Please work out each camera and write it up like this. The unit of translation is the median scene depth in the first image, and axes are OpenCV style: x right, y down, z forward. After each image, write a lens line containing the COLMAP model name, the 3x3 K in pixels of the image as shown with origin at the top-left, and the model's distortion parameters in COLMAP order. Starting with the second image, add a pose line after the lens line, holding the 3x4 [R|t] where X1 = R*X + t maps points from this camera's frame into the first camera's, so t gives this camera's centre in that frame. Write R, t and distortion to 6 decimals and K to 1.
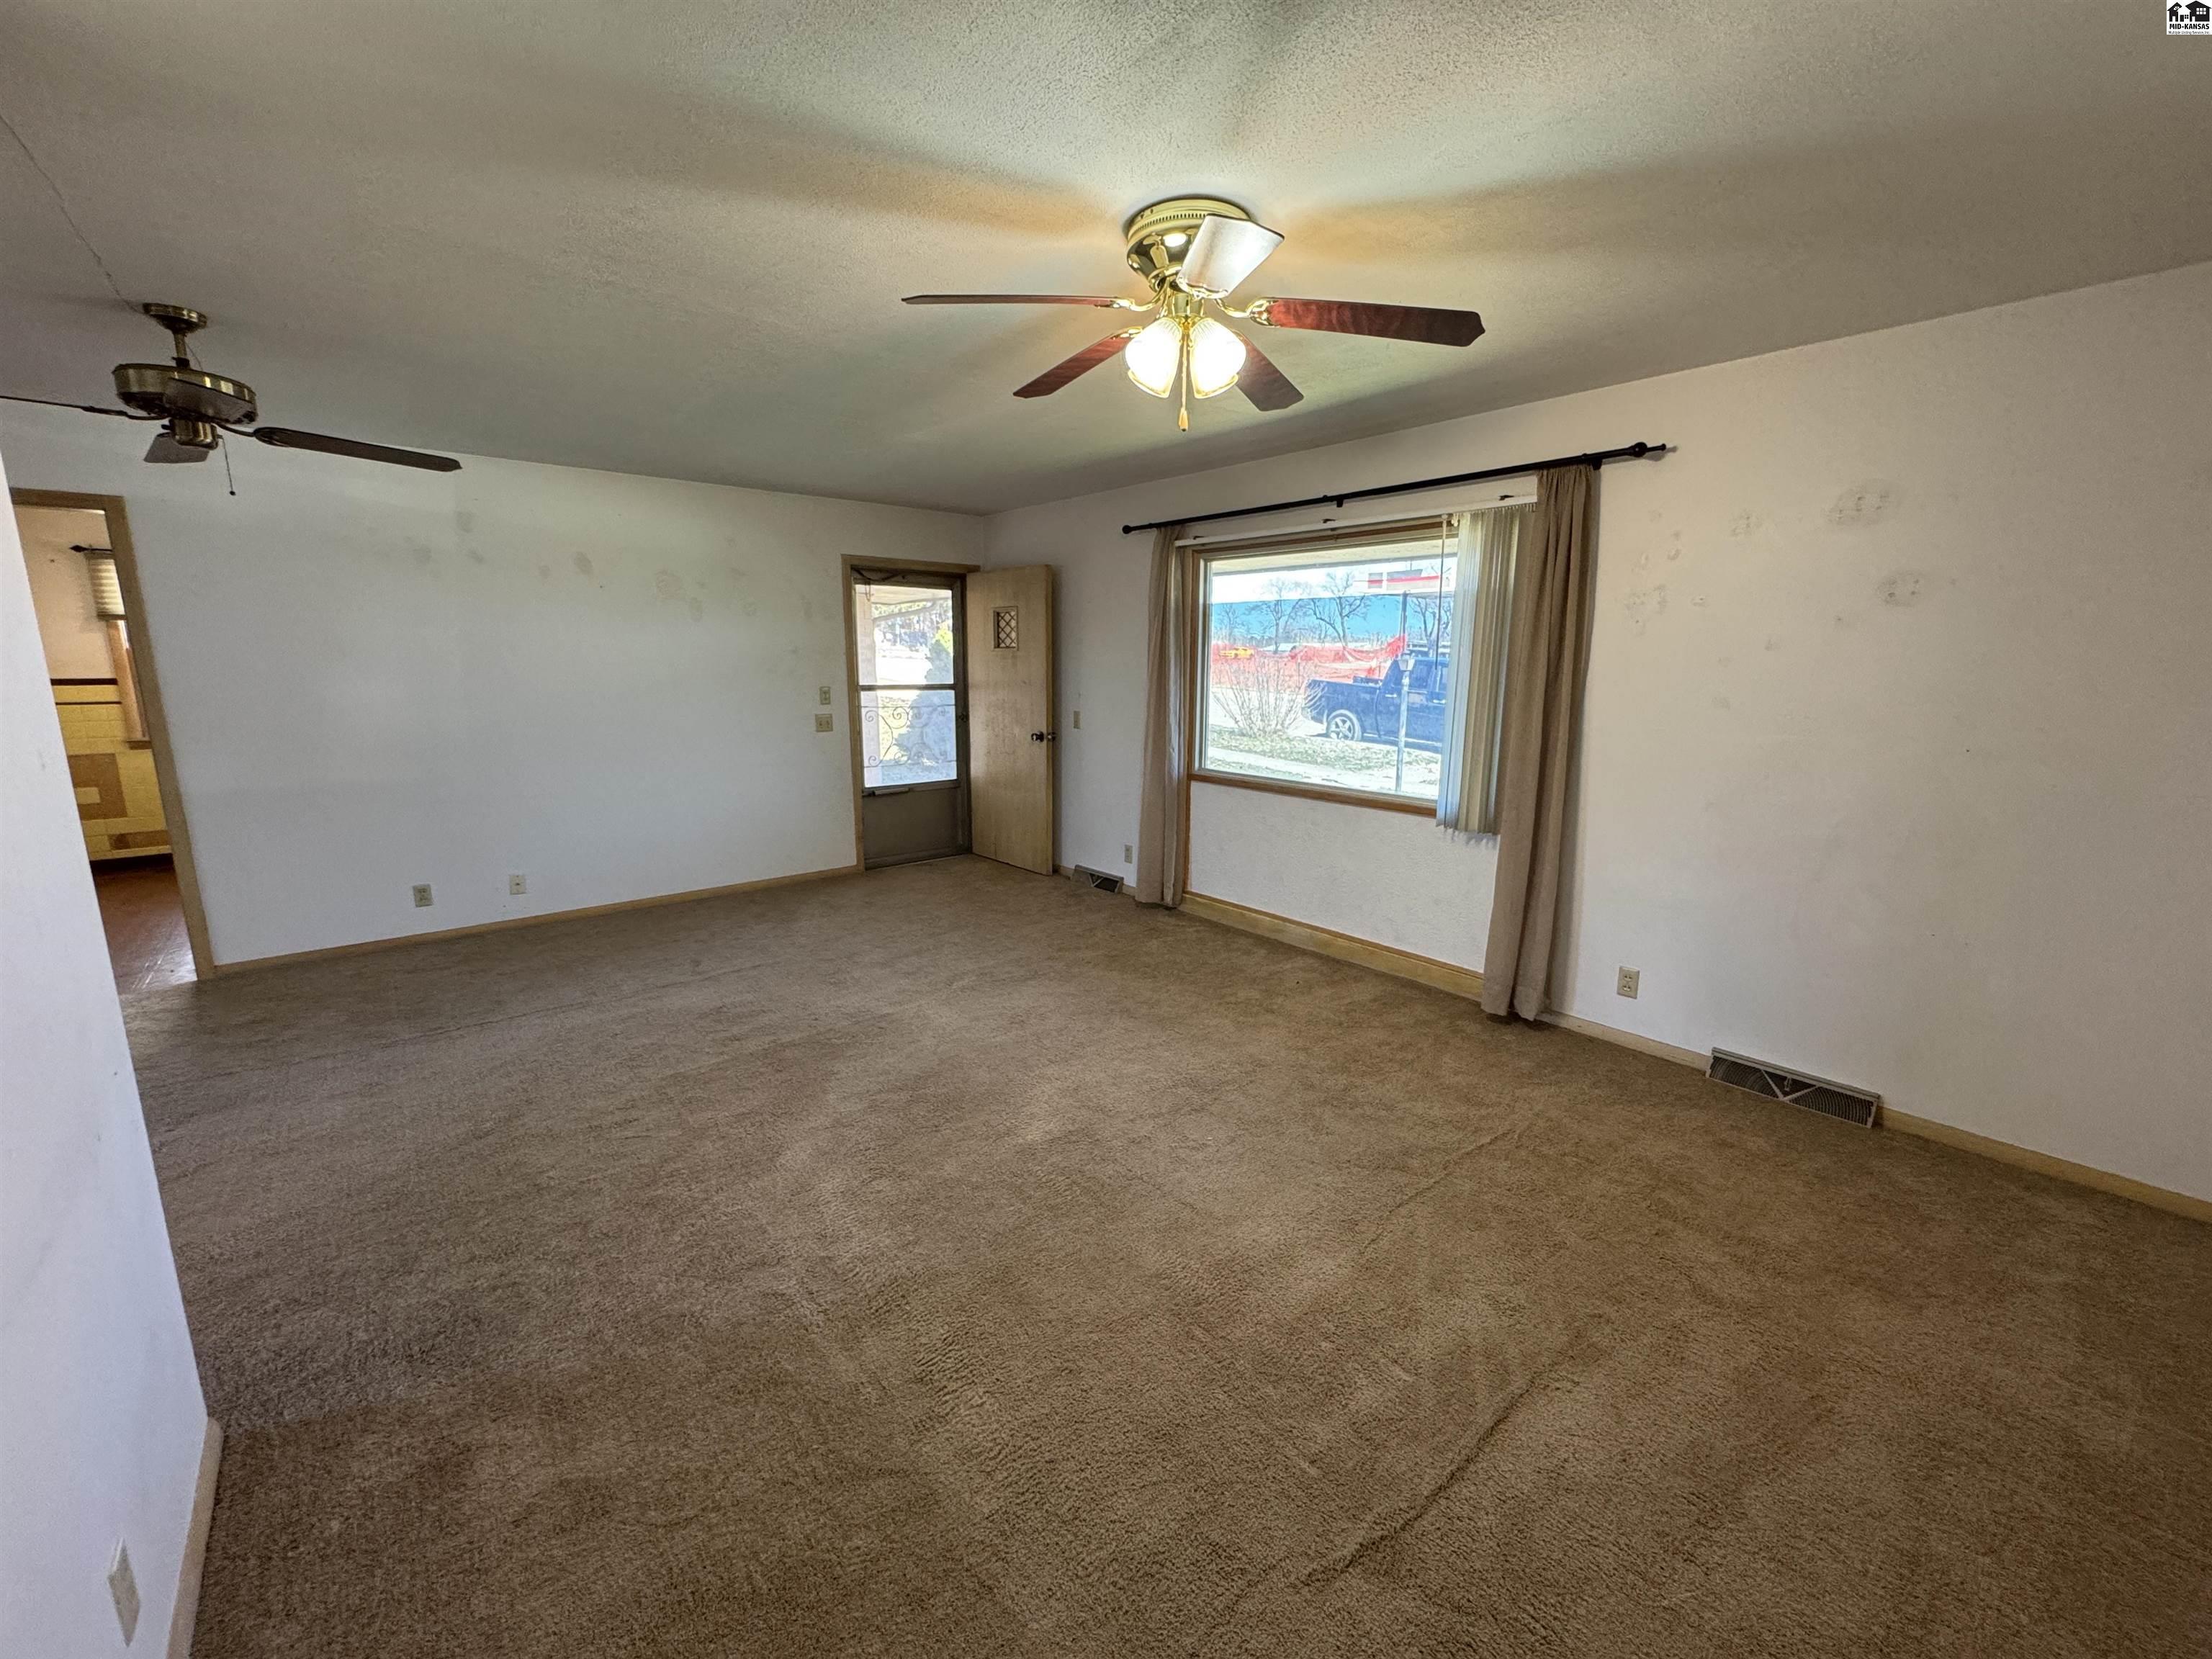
lens RADIAL K [[884.7, 0, 1100.6], [0, 884.7, 827.8], [0, 0, 1]] dist [-0.002151, -0.000428]
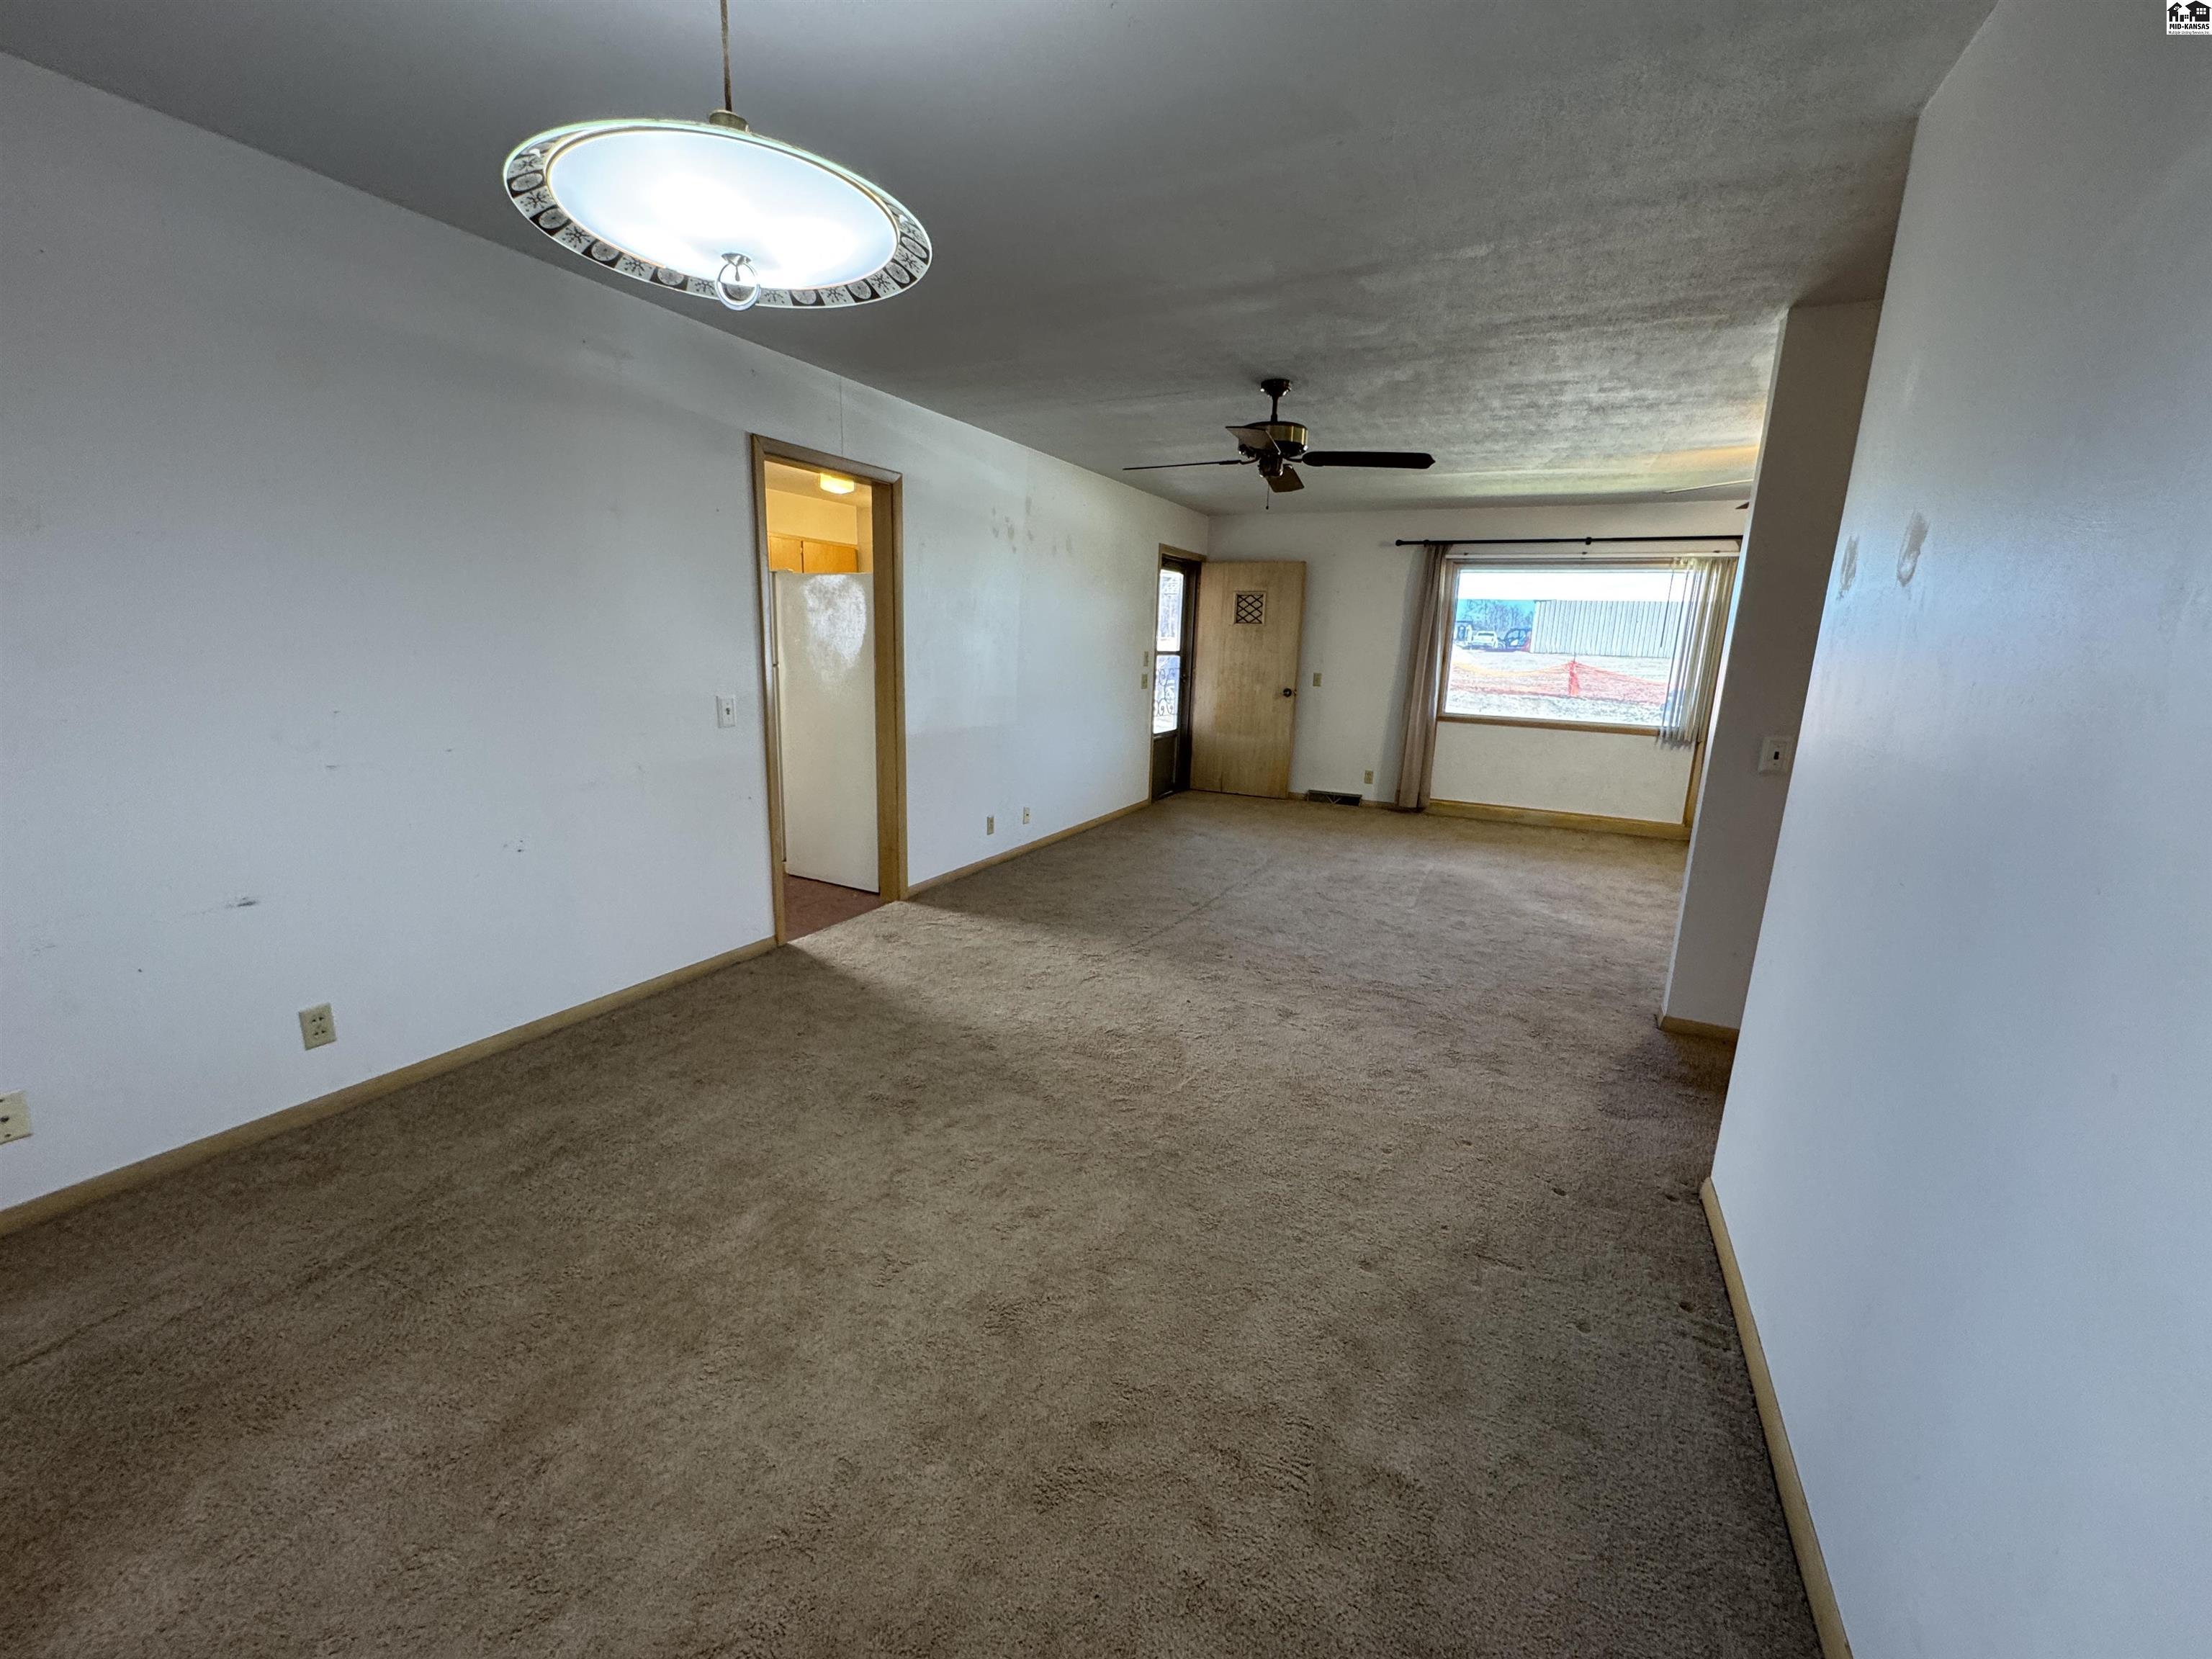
lens RADIAL K [[884.7, 0, 1104.3], [0, 884.7, 828.9], [0, 0, 1]] dist [-0.002151, -0.000428]
pose [[0.920727, -0.060365, 0.385510, -1.082433], [0.048272, 0.997993, 0.040980, 0.041305], [-0.387210, -0.019122, 0.921793, -0.140695]]
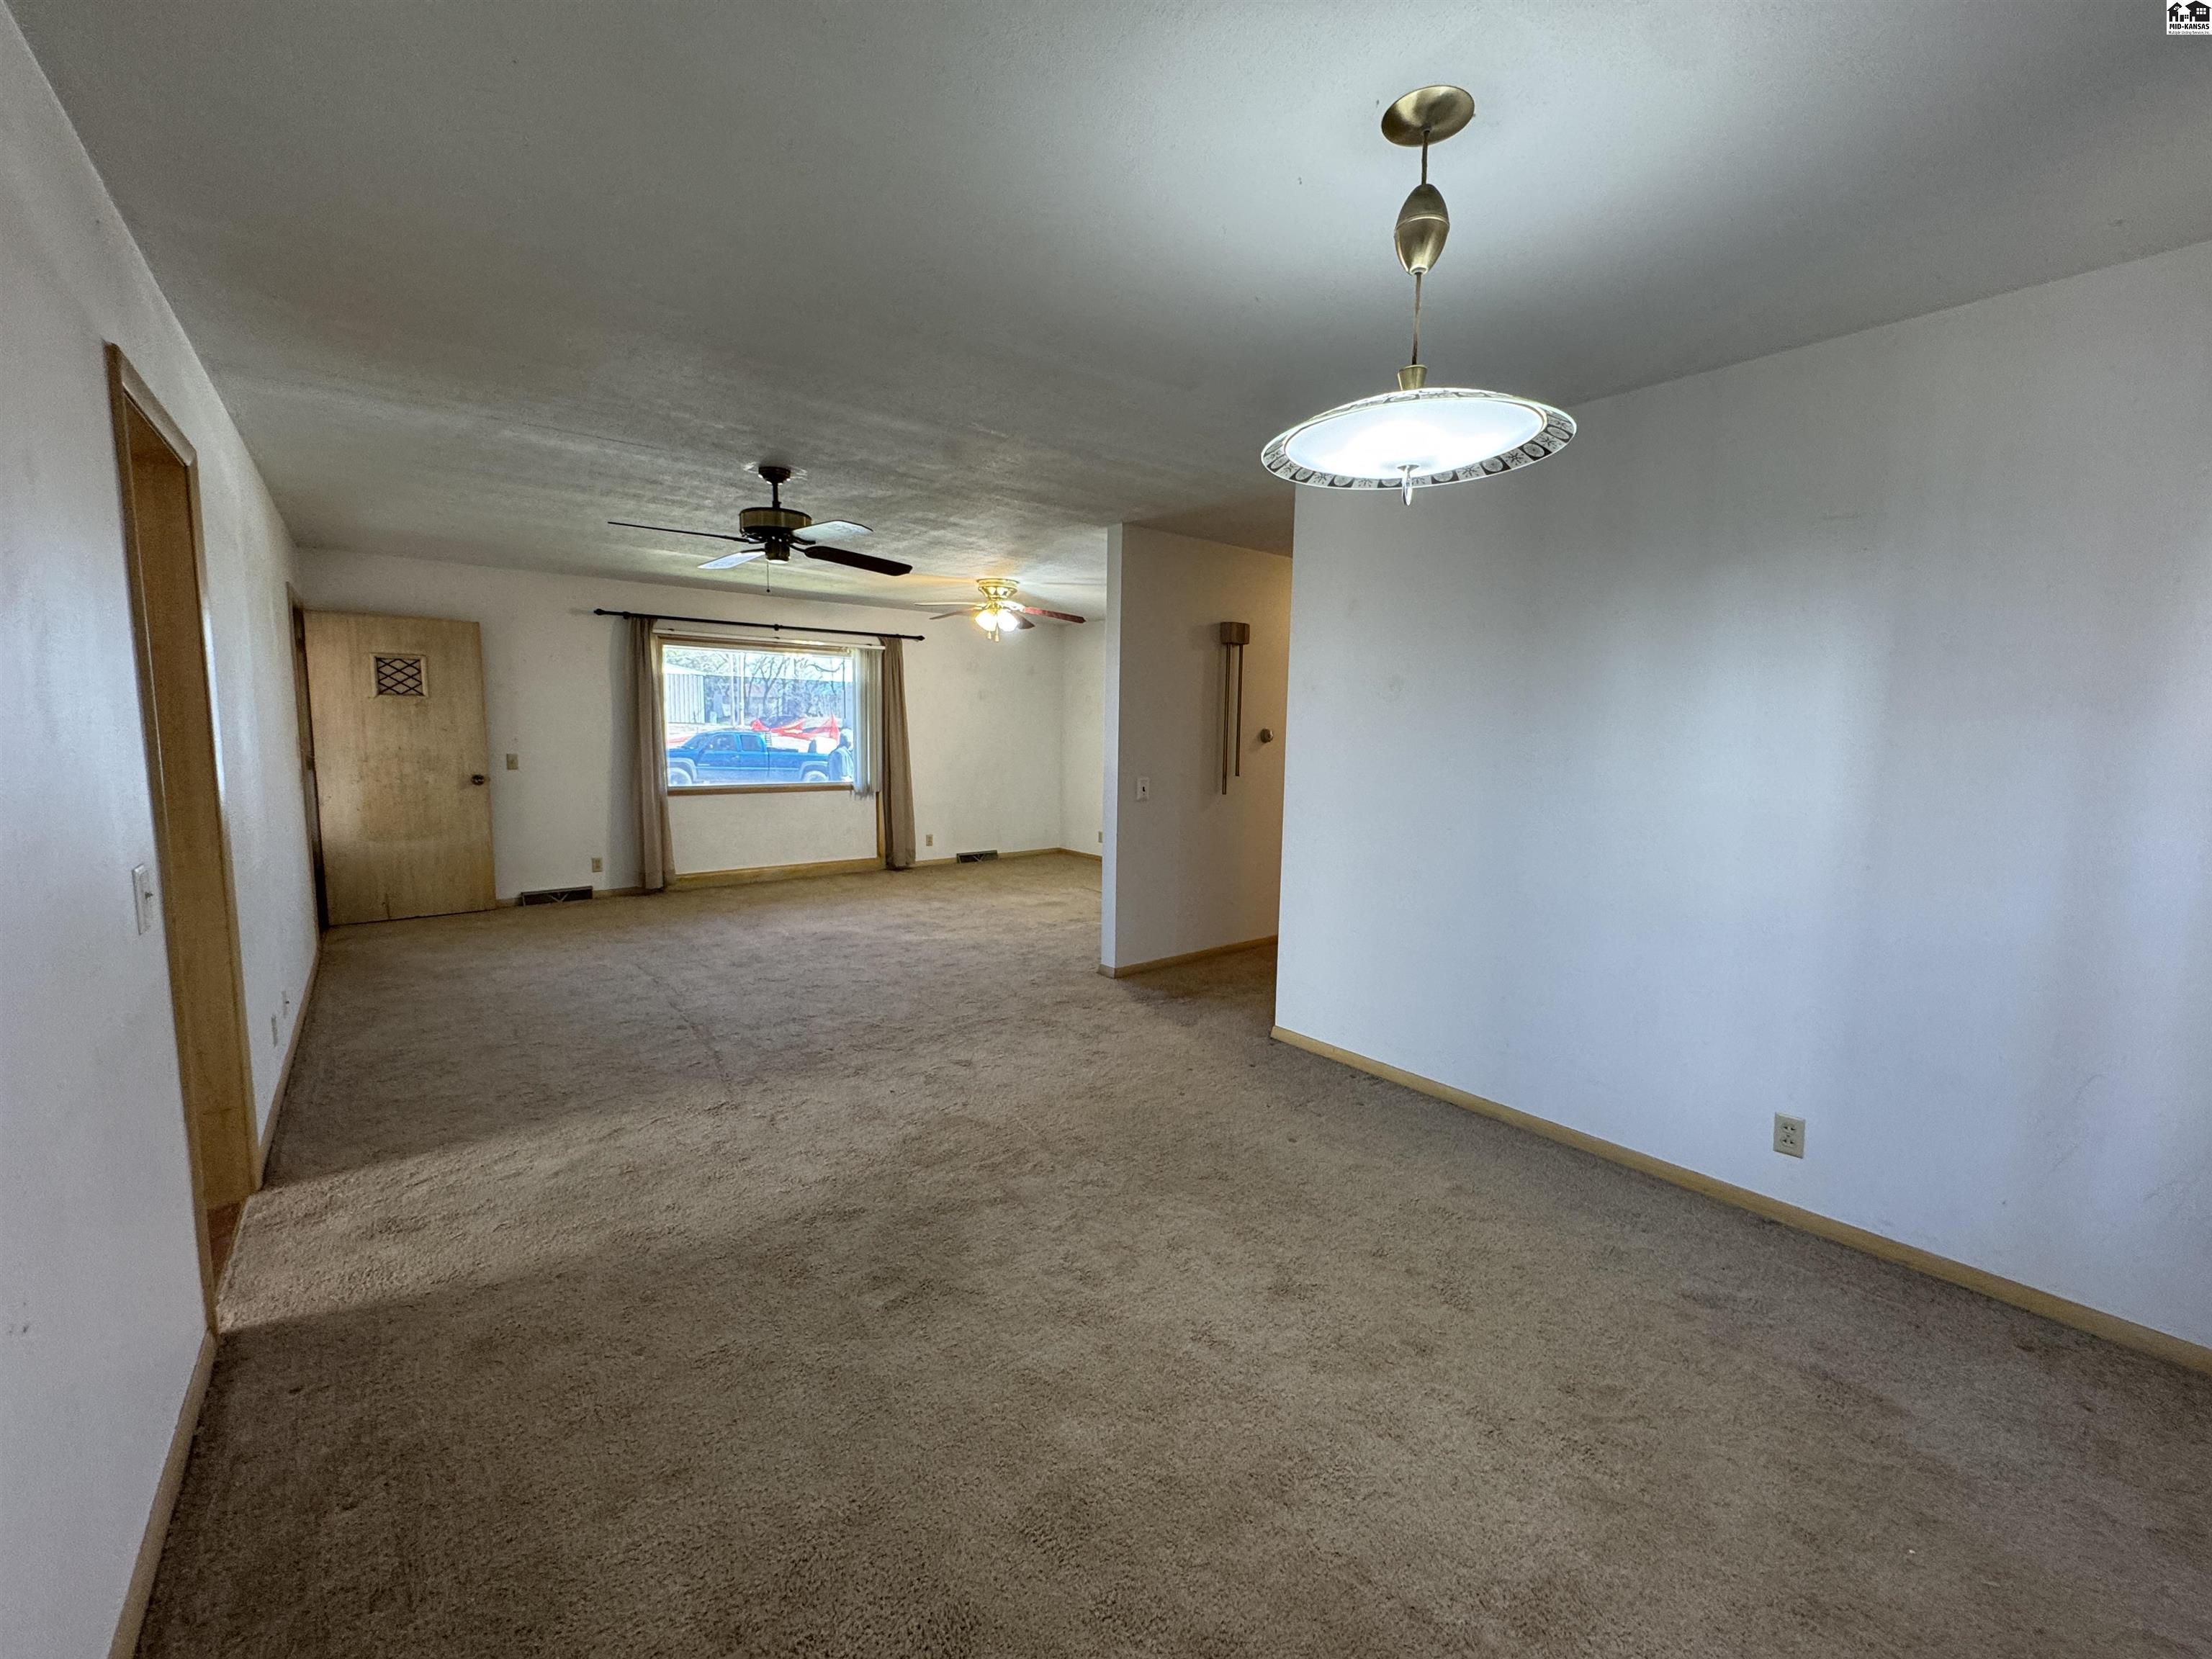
lens RADIAL K [[884.7, 0, 1107.3], [0, 884.7, 828.9], [0, 0, 1]] dist [-0.002151, -0.000428]
pose [[0.021884, -0.121182, 0.992389, -1.442154], [0.174051, 0.977930, 0.115578, -0.047441], [-0.984493, 0.170197, 0.042492, 0.283214]]
